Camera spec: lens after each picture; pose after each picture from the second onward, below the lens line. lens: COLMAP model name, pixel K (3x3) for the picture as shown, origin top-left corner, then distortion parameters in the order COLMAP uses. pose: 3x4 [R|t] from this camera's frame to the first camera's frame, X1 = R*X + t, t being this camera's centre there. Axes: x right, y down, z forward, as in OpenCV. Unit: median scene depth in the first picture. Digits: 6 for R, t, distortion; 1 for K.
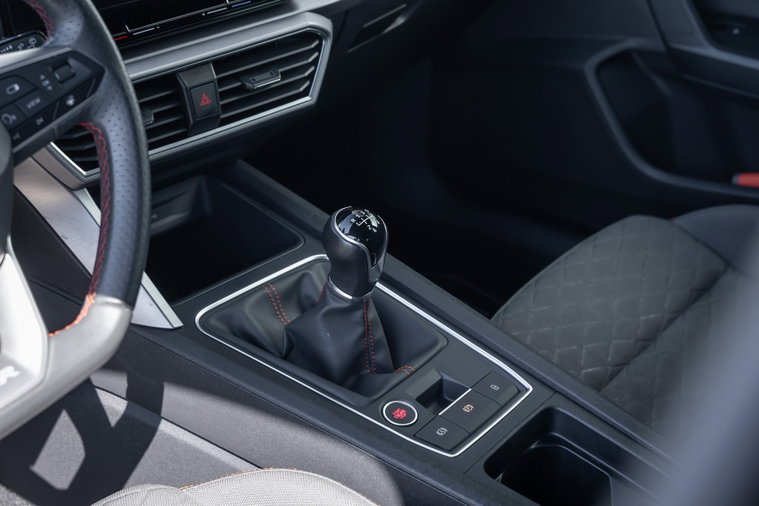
lens RADIAL K [[1410.3, 0, 379.5], [0, 1410.3, 253.0], [0, 0, 1]] dist [-0.020380, -0.069540]
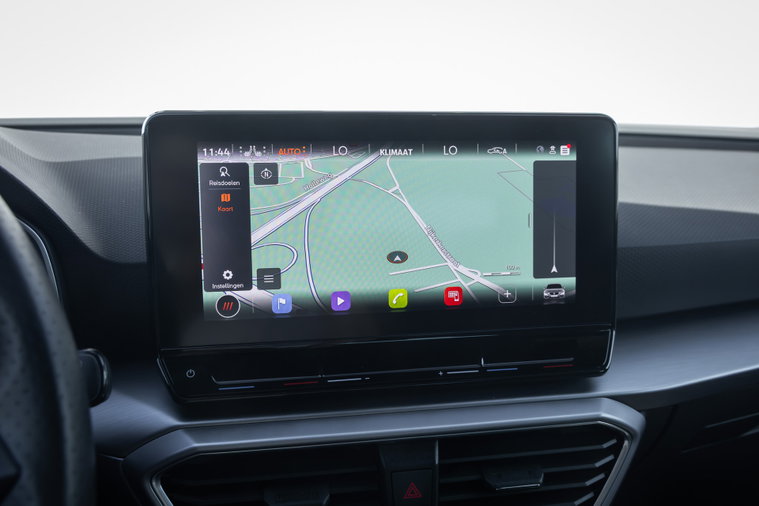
lens RADIAL K [[716.7, 0, 393.0], [0, 716.7, 252.6], [0, 0, 1]] dist [-0.003249, 0.001652]
pose [[0.847039, 0.126801, -0.516185, 0.037274], [-0.264446, 0.942941, -0.202311, -0.137762], [0.461079, 0.307868, 0.832240, 0.616956]]
